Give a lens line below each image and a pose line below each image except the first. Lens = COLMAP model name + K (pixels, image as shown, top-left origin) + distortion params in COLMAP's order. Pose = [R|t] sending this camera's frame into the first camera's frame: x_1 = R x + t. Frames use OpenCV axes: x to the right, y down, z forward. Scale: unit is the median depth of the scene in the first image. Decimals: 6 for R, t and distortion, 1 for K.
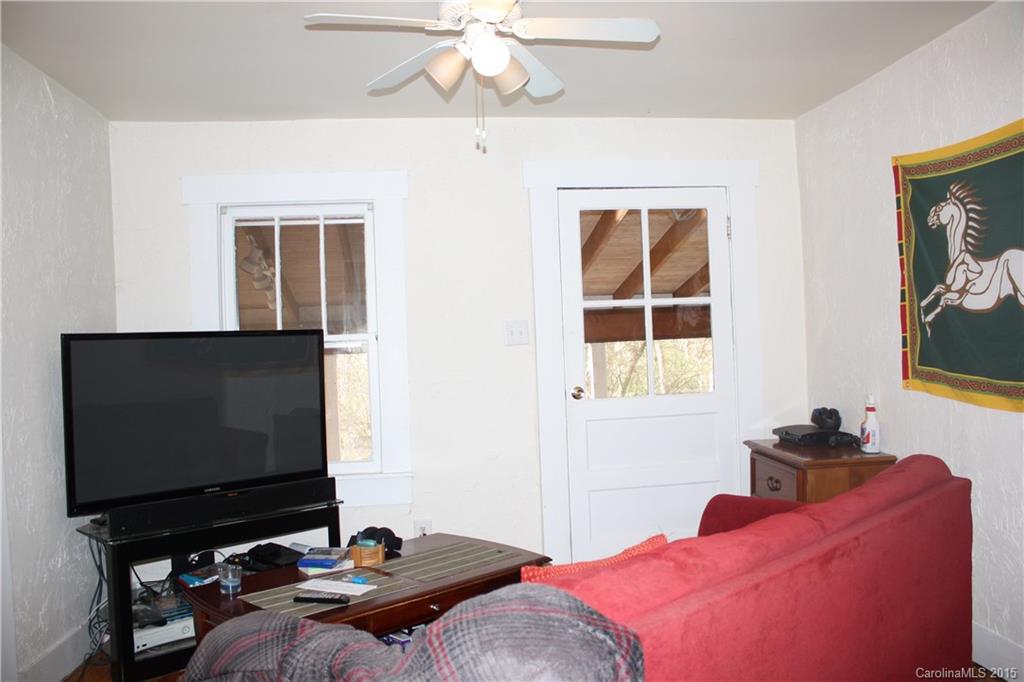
lens RADIAL K [[850.4, 0, 512.0], [0, 850.4, 341.0], [0, 0, 1]] dist [-0.066841, -0.005644]
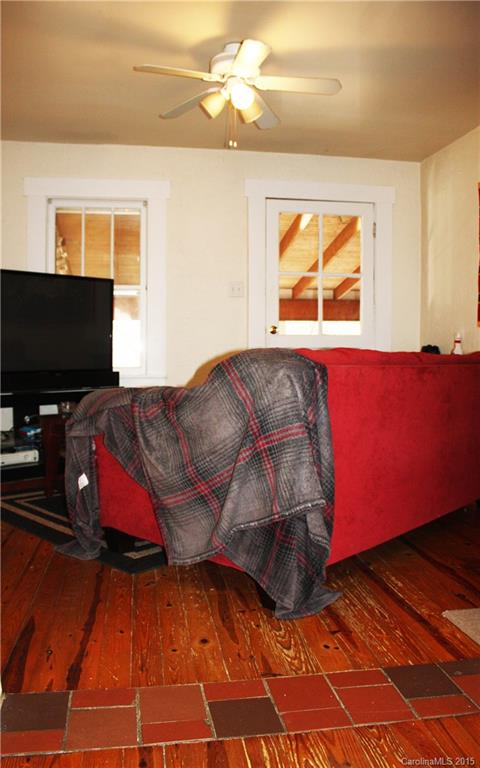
lens RADIAL K [[653.2, 0, 218.8], [0, 653.2, 382.6], [0, 0, 1]] dist [-0.072322, 0.002197]
pose [[0.998817, 0.040662, 0.026660, -0.051445], [-0.041630, 0.998455, 0.036805, 0.118759], [-0.025122, -0.037871, 0.998967, -0.199697]]
